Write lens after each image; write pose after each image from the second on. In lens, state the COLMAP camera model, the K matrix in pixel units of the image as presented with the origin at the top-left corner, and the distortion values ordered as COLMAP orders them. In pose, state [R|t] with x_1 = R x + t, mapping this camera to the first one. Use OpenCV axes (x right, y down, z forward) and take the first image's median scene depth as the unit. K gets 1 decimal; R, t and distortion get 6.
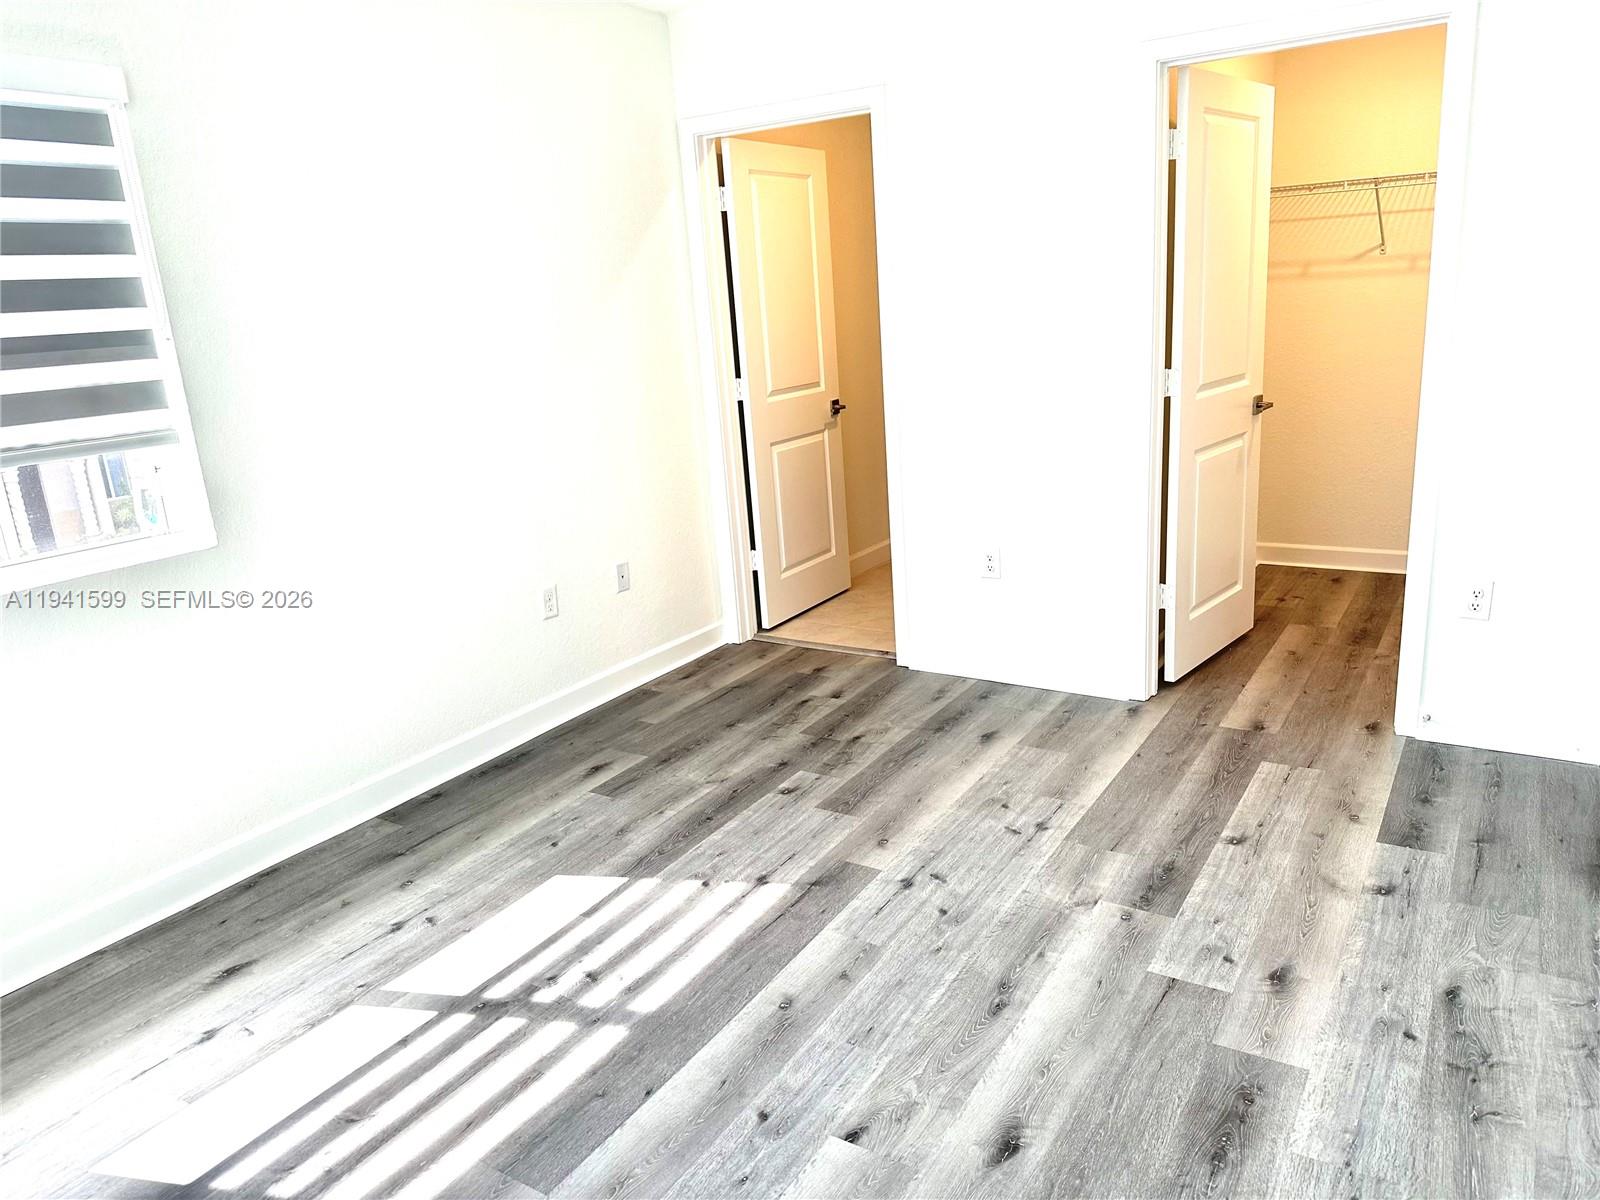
lens RADIAL K [[1122.8, 0, 796.2], [0, 1122.8, 593.4], [0, 0, 1]] dist [0.120268, -0.213851]
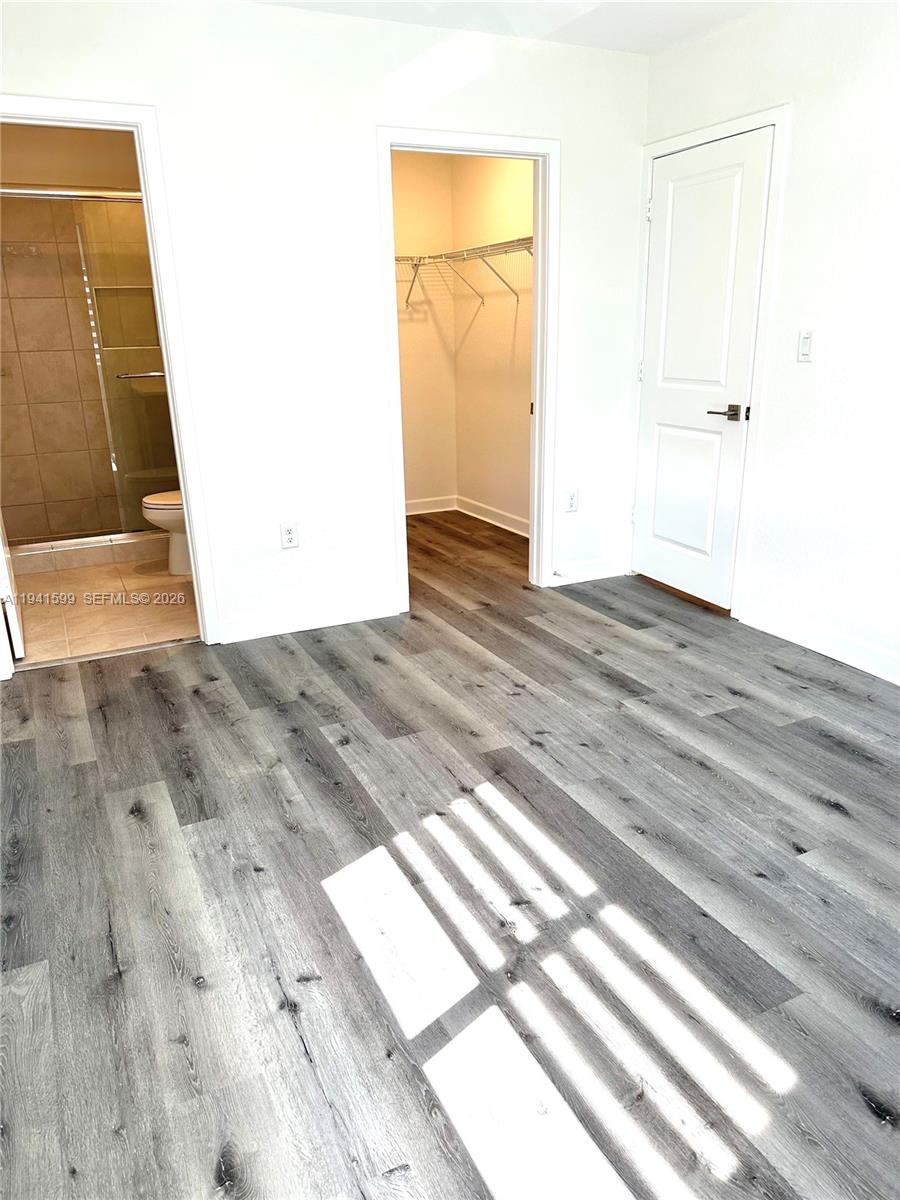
lens RADIAL K [[842.1, 0, 455.5], [0, 842.1, 603.0], [0, 0, 1]] dist [0.120268, -0.213851]
pose [[0.518768, -0.216482, 0.827052, -0.666131], [0.208230, 0.970270, 0.123358, -0.041283], [-0.829168, 0.108223, 0.548423, 0.471076]]
